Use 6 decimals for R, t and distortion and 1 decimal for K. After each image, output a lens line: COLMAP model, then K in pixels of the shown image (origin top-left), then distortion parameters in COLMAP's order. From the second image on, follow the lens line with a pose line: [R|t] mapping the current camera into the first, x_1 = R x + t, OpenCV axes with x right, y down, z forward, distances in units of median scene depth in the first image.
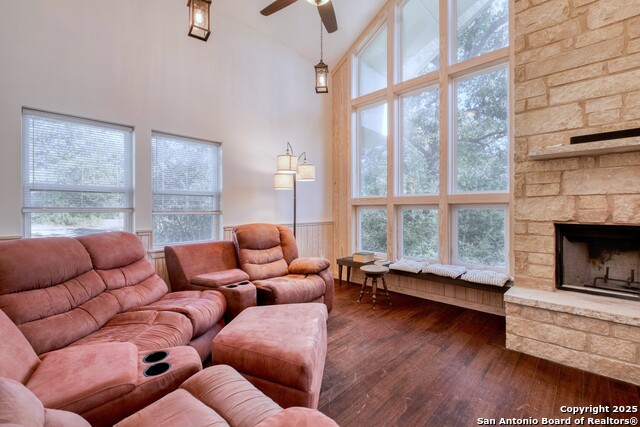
lens RADIAL K [[276.5, 0, 320.9], [0, 276.5, 210.0], [0, 0, 1]] dist [0.004769, -0.003144]
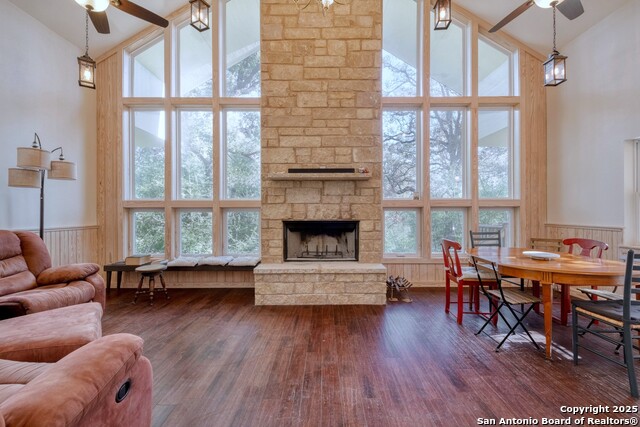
lens RADIAL K [[276.5, 0, 322.3], [0, 276.5, 211.6], [0, 0, 1]] dist [0.004769, -0.003144]
pose [[0.728154, 0.000829, 0.685413, -0.061050], [0.002798, 0.999987, -0.004182, 0.002521], [-0.685408, 0.004963, 0.728142, -0.235552]]
